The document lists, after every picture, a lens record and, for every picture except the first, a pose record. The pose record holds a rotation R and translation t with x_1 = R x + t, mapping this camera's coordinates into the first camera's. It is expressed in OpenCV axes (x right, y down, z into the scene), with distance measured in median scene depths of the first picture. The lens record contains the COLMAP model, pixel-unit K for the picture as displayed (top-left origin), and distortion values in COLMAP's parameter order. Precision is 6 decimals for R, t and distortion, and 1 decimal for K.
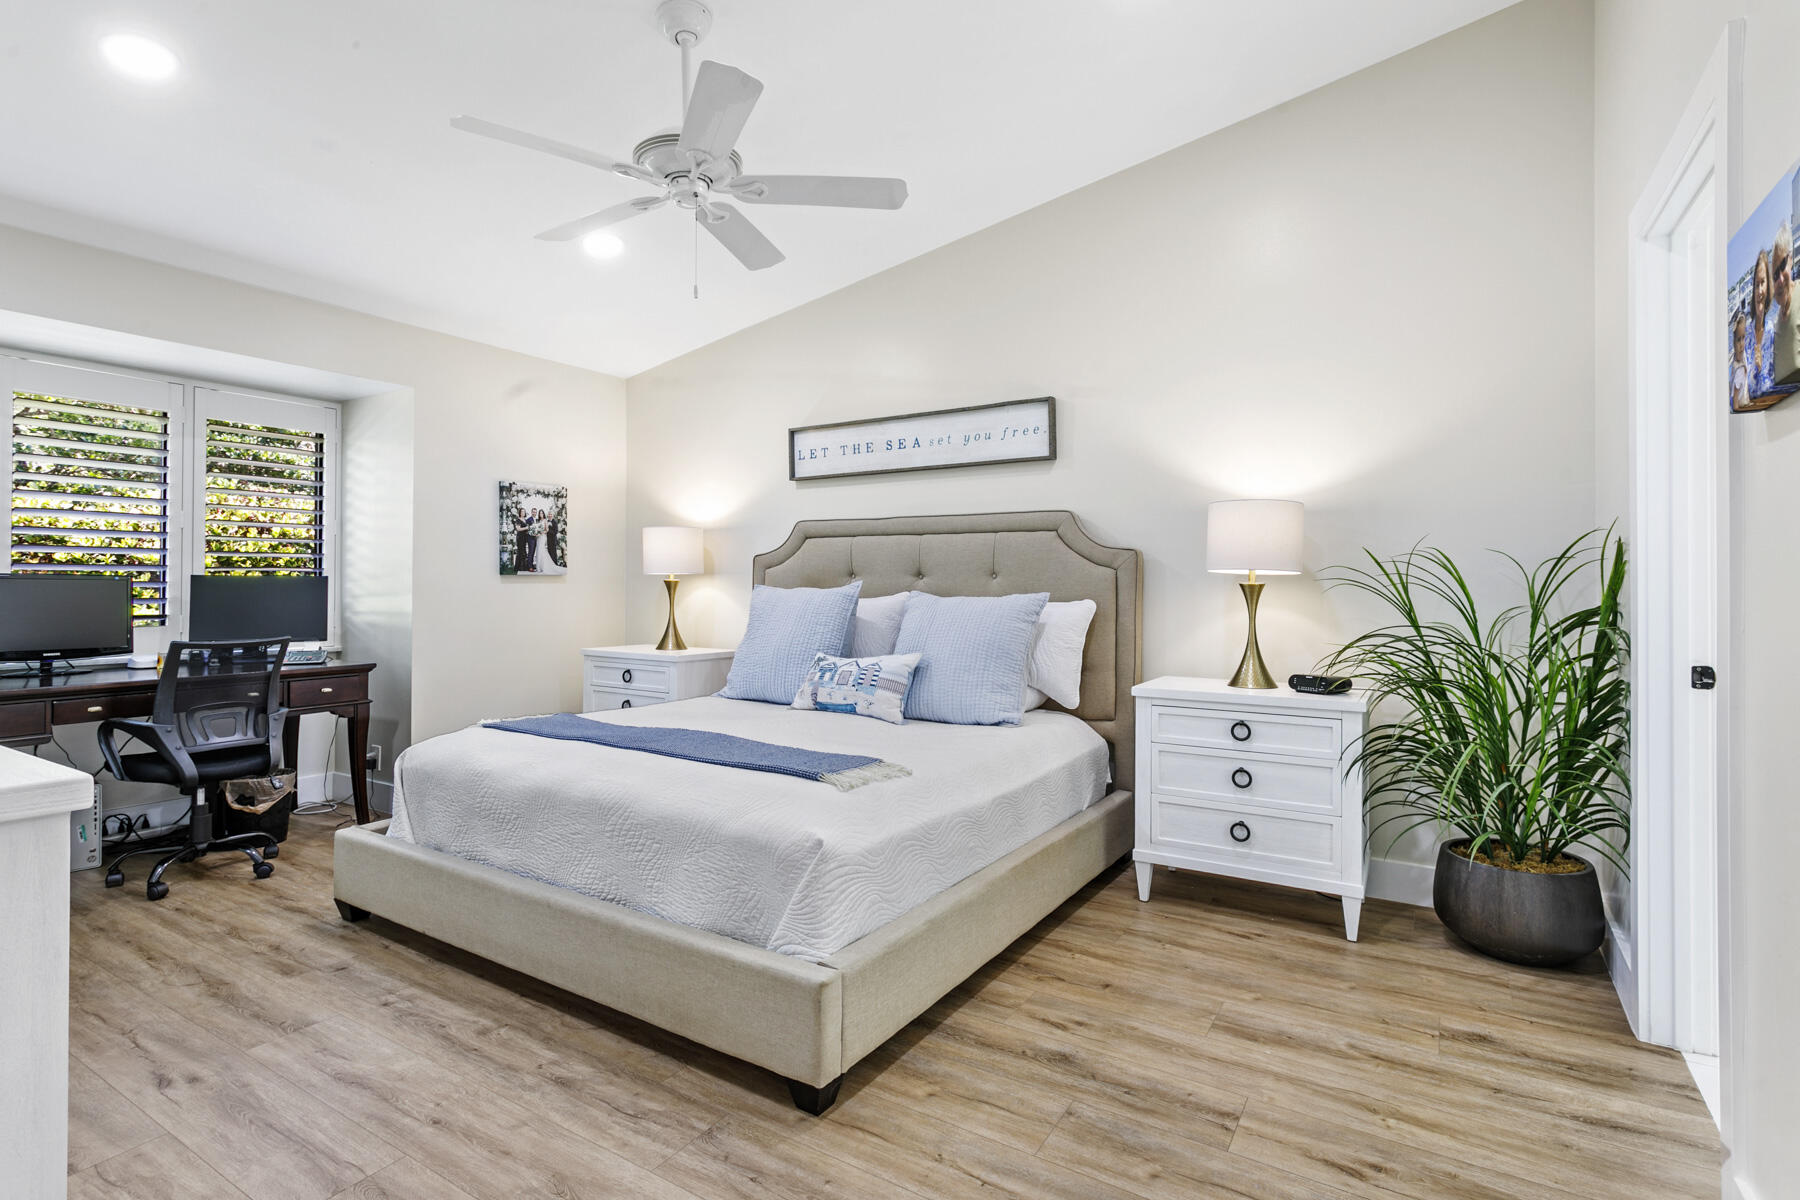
lens RADIAL K [[861.9, 0, 895.5], [0, 861.9, 574.1], [0, 0, 1]] dist [-0.000516, 0.000015]
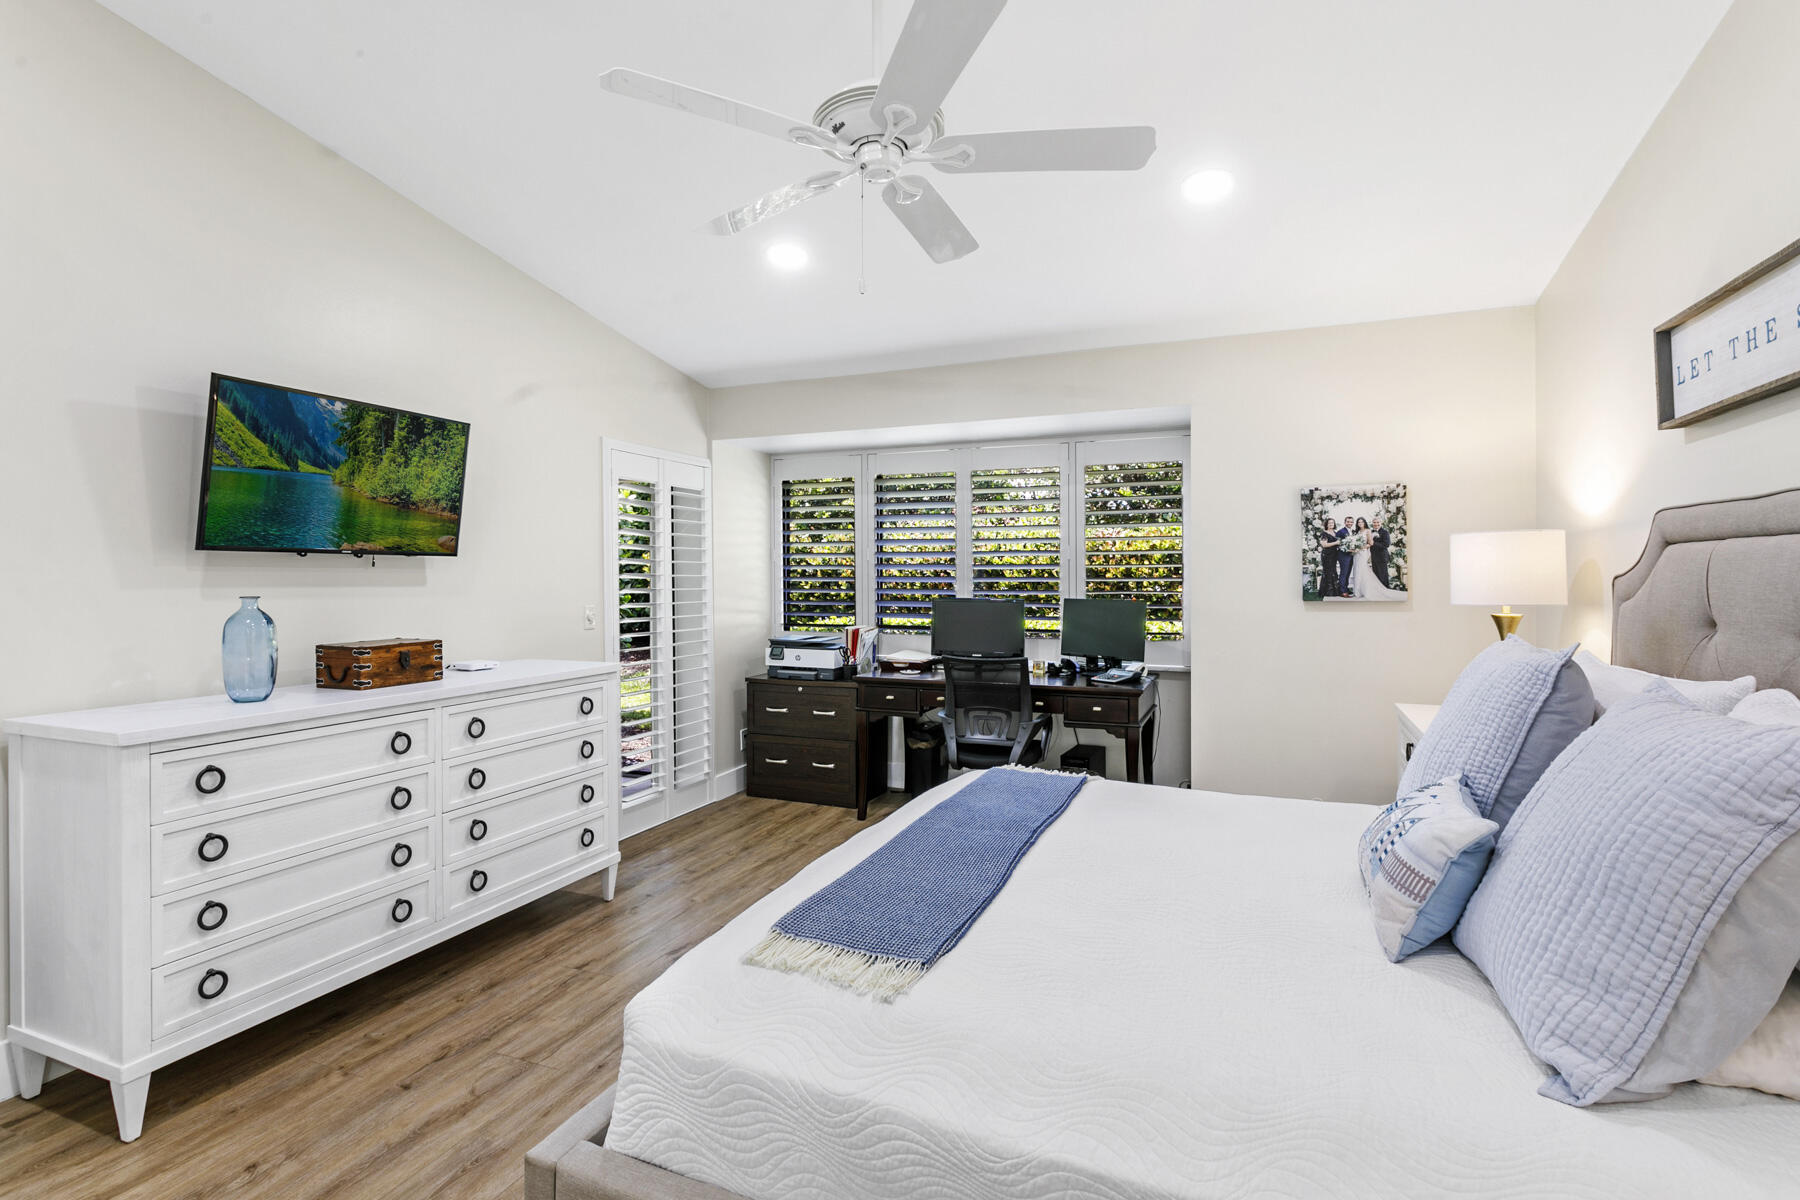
lens RADIAL K [[878.9, 0, 897.0], [0, 878.9, 579.3], [0, 0, 1]] dist [0.000154, 0.000128]
pose [[0.174968, 0.000996, -0.984574, 0.305669], [0.013197, 0.999907, 0.003357, -0.027865], [0.984486, -0.013581, 0.174939, 0.458910]]
